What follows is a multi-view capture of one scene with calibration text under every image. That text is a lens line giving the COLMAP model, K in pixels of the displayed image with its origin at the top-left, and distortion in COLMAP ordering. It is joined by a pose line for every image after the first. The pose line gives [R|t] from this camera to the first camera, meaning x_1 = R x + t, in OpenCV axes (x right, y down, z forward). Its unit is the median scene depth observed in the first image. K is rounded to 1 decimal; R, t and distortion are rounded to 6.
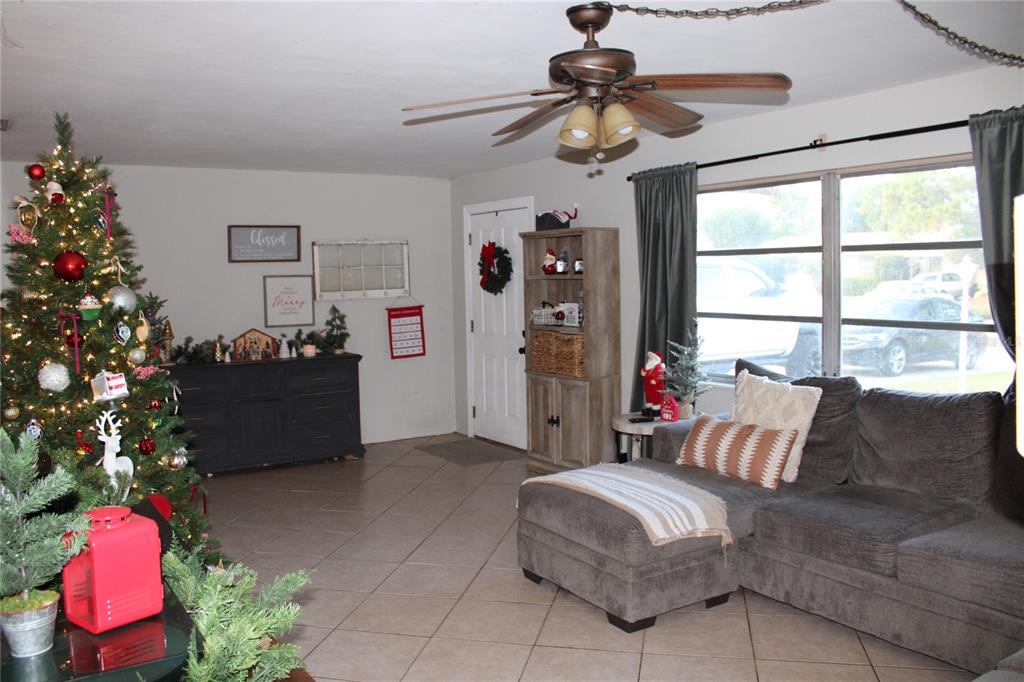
lens RADIAL K [[849.2, 0, 512.0], [0, 849.2, 341.0], [0, 0, 1]] dist [-0.166254, 0.162084]
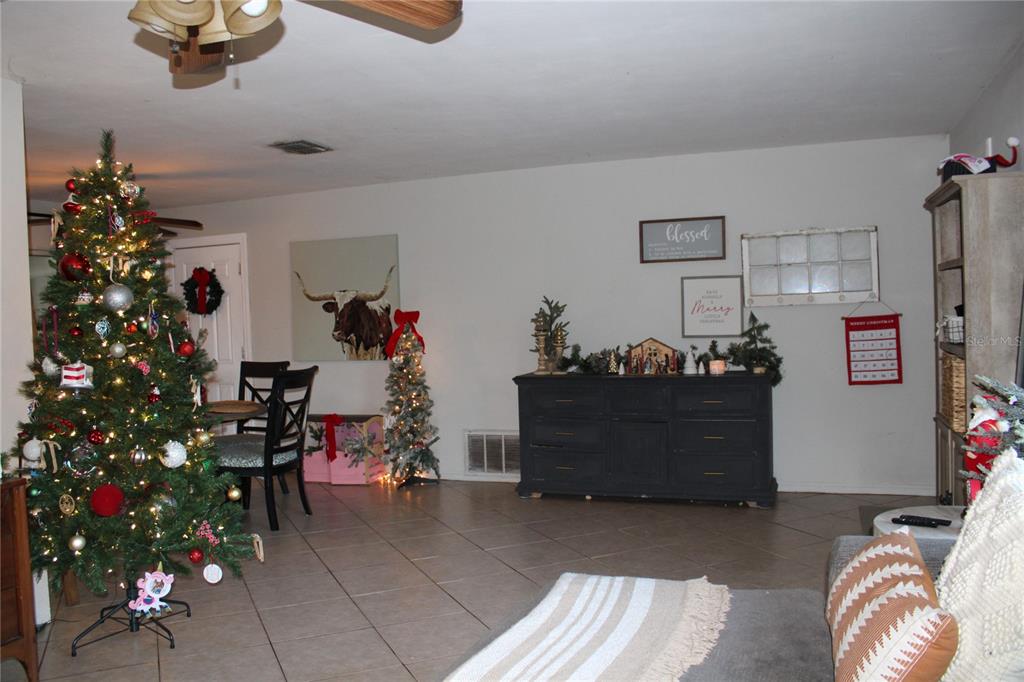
lens RADIAL K [[843.9, 0, 512.0], [0, 843.9, 341.0], [0, 0, 1]] dist [-0.174277, 0.154467]
pose [[0.586234, 0.026809, -0.809698, 0.299461], [-0.042375, 0.999099, 0.002400, -0.007335], [0.809033, 0.032904, 0.586841, 0.358787]]
